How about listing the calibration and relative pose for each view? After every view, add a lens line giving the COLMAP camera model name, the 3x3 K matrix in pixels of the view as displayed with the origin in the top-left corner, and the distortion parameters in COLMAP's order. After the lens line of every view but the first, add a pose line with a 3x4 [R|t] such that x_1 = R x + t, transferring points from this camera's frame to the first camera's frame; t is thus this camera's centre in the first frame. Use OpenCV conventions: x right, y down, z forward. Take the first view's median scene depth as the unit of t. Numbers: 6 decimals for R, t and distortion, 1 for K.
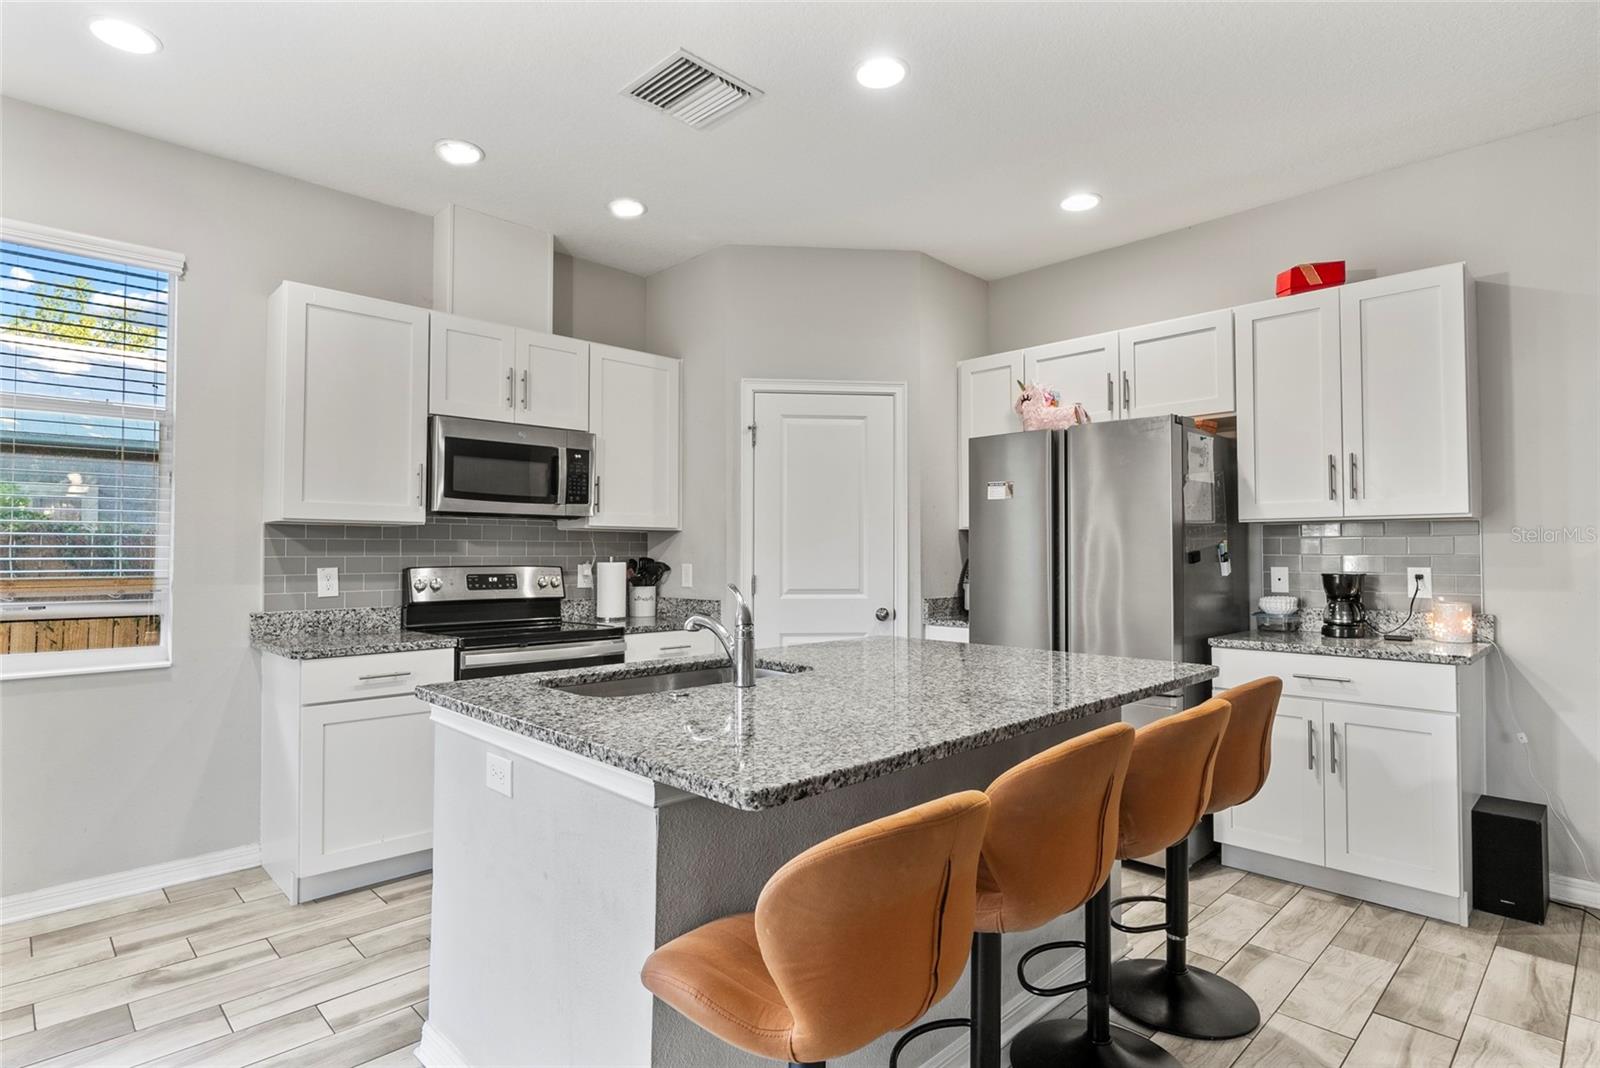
lens RADIAL K [[817.5, 0, 804.3], [0, 817.5, 534.9], [0, 0, 1]] dist [-0.014248, 0.000101]
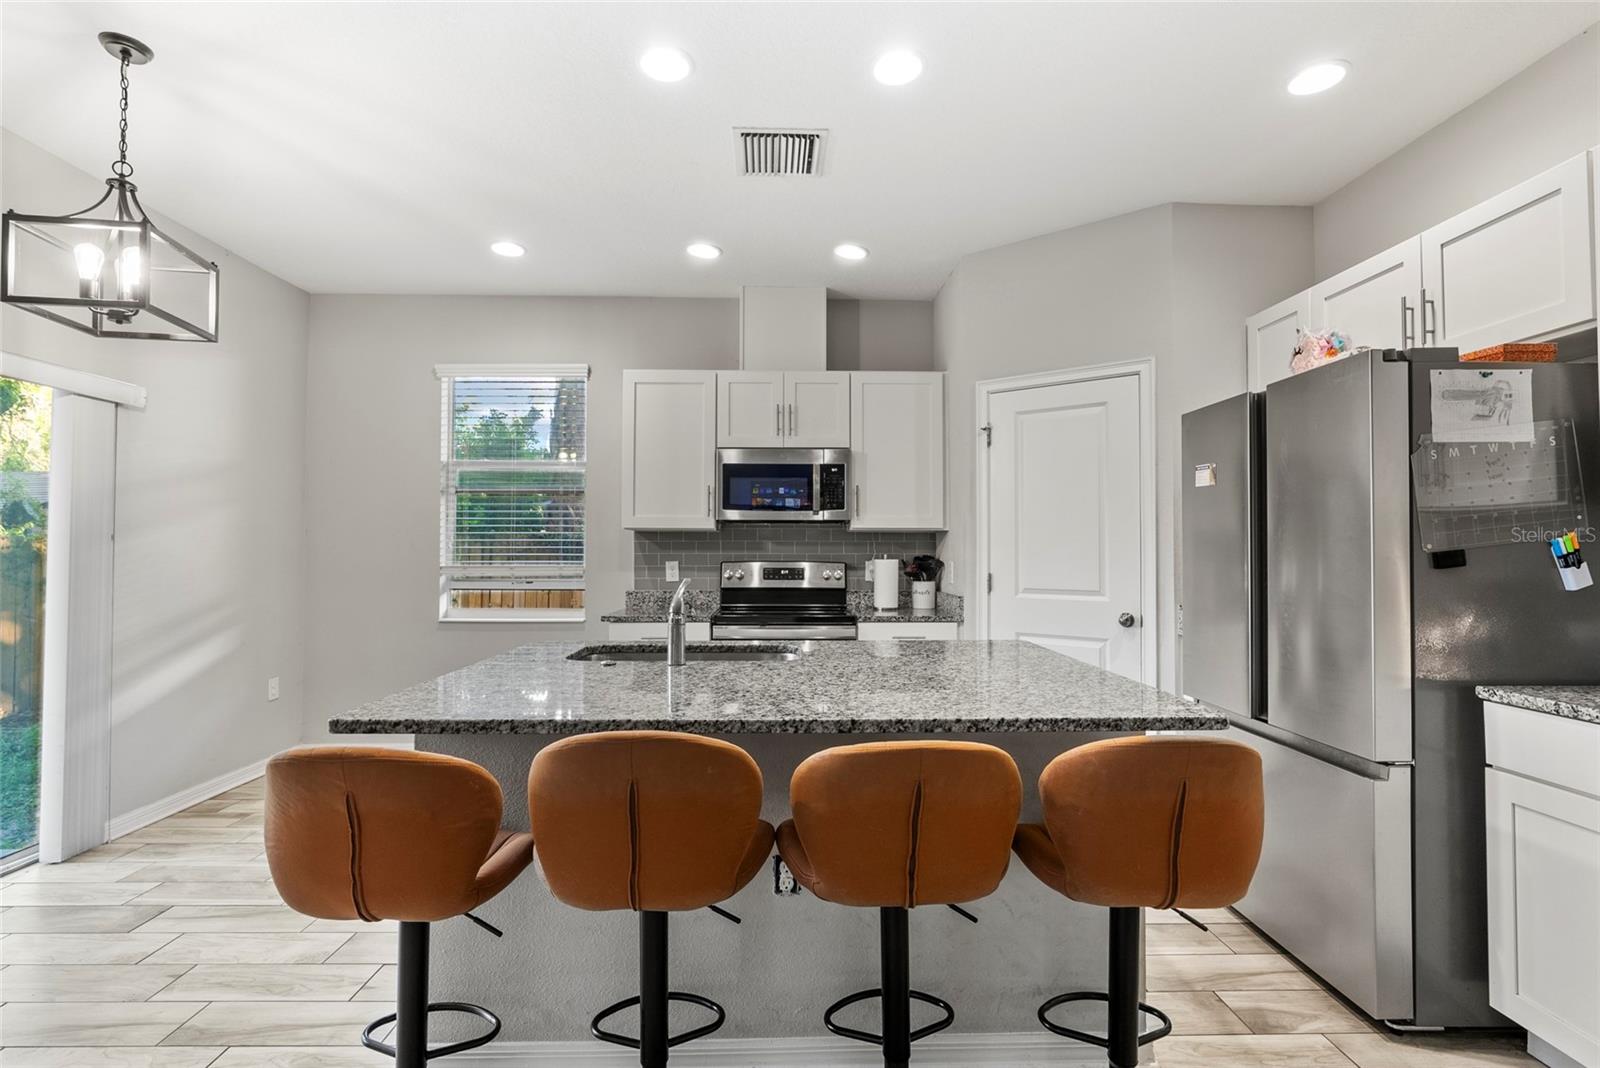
lens RADIAL K [[732.8, 0, 789.5], [0, 732.8, 536.2], [0, 0, 1]] dist [-0.011106, 0.000861]
pose [[0.732805, -0.012297, -0.680327, 0.400538], [0.014814, 0.999888, -0.002116, 0.001400], [0.680277, -0.008528, 0.732906, 0.172504]]
